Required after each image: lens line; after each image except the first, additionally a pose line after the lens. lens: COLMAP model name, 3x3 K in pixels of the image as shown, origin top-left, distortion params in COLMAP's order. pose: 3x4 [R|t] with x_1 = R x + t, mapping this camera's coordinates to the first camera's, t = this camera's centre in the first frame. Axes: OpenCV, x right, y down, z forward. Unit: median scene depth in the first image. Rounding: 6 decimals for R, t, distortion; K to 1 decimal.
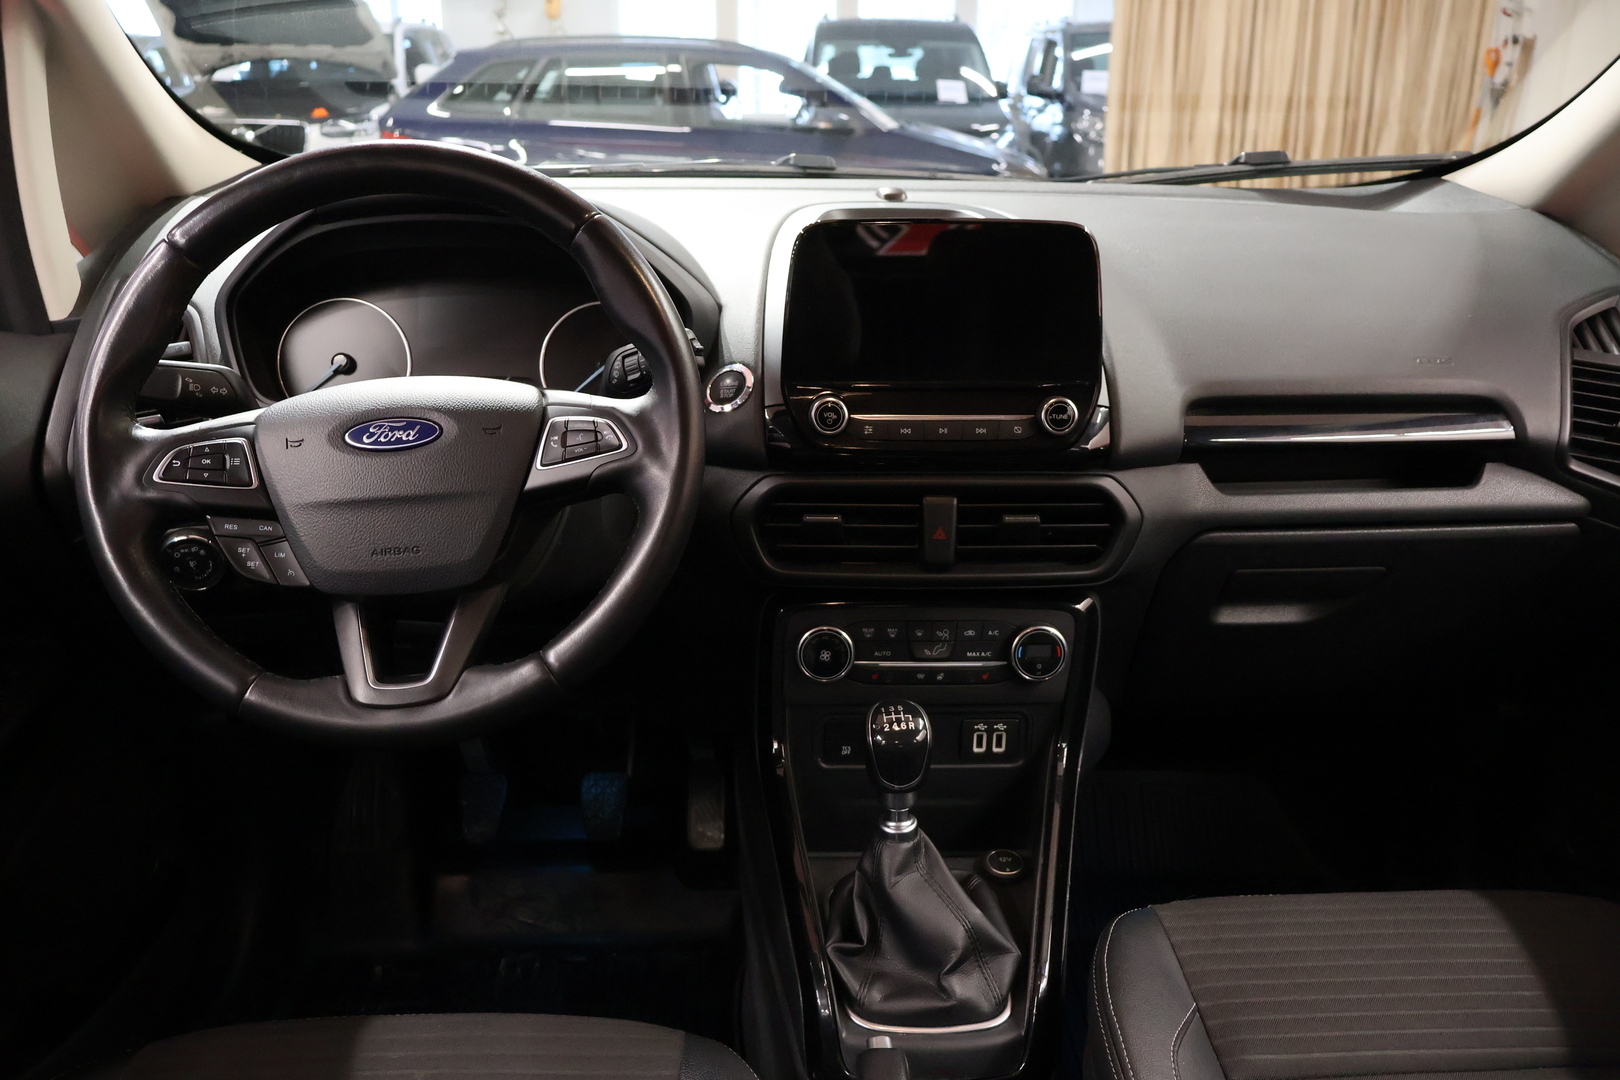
lens RADIAL K [[1427.2, 0, 817.9], [0, 1427.2, 547.2], [0, 0, 1]] dist [0.051204, -0.005930]
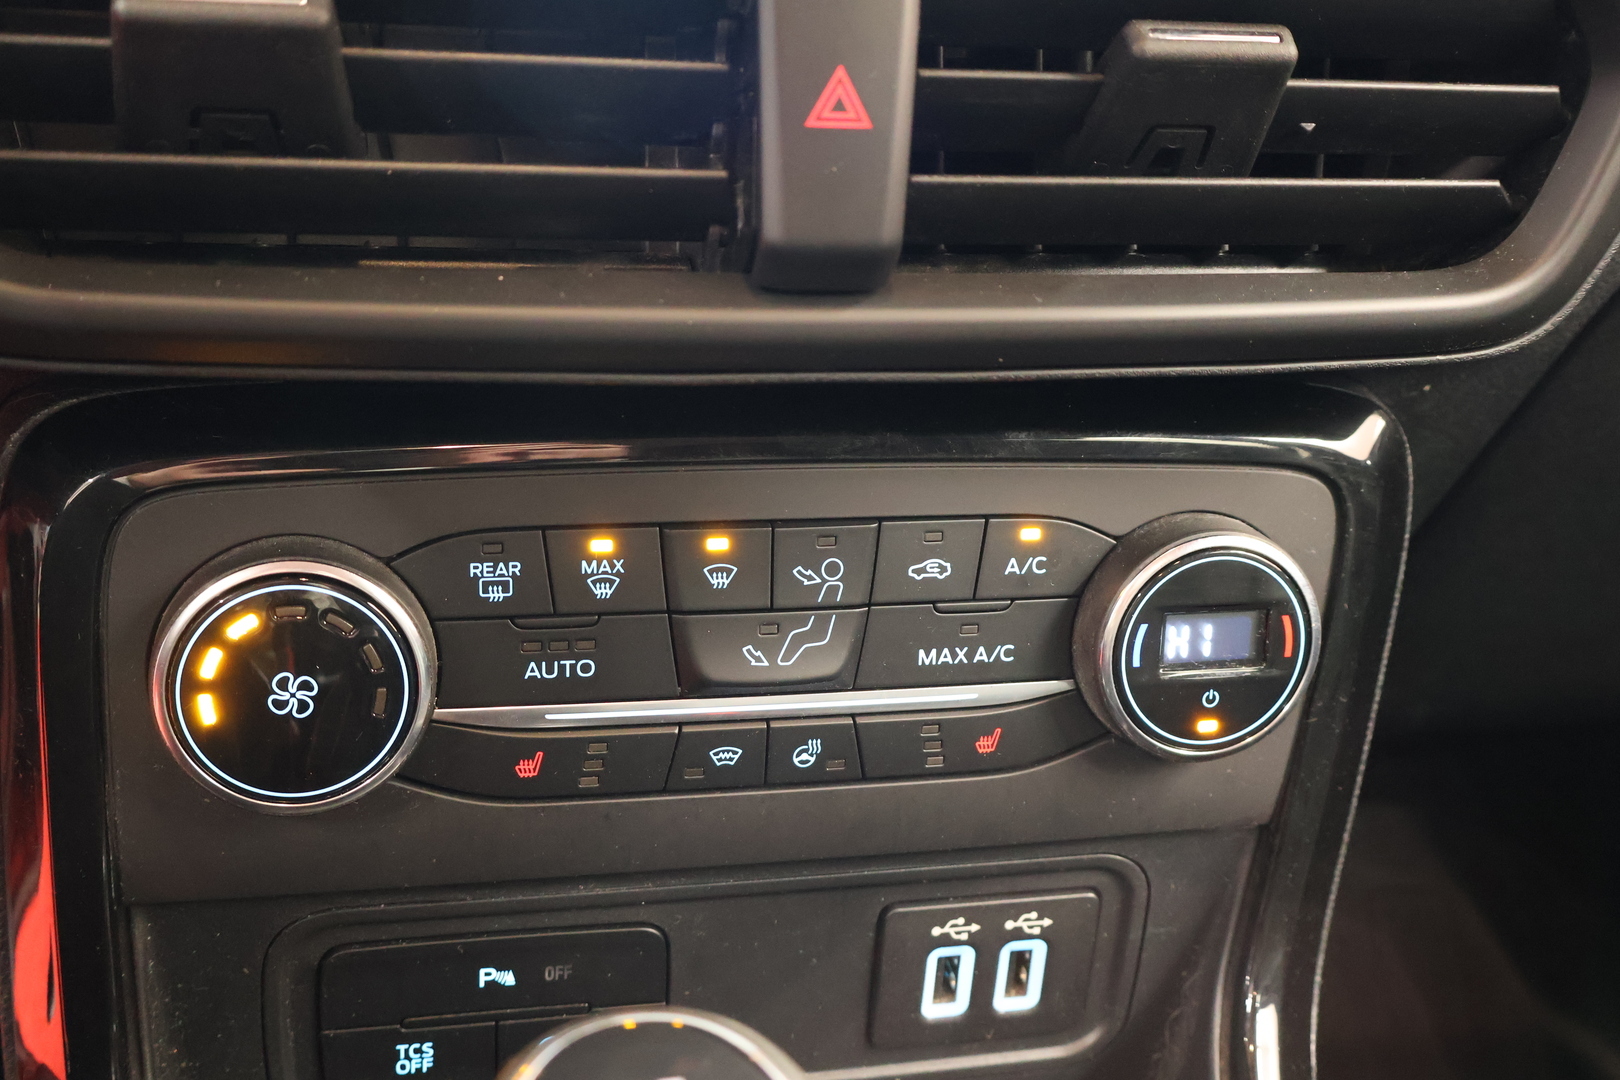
lens RADIAL K [[1849.9, 0, 804.5], [0, 1849.9, 542.6], [0, 0, 1]] dist [0.027469, 0.000000]
pose [[0.982897, -0.026087, 0.182301, 0.031503], [0.006943, 0.994461, 0.104873, 0.024588], [-0.184027, -0.101814, 0.977634, 0.736533]]
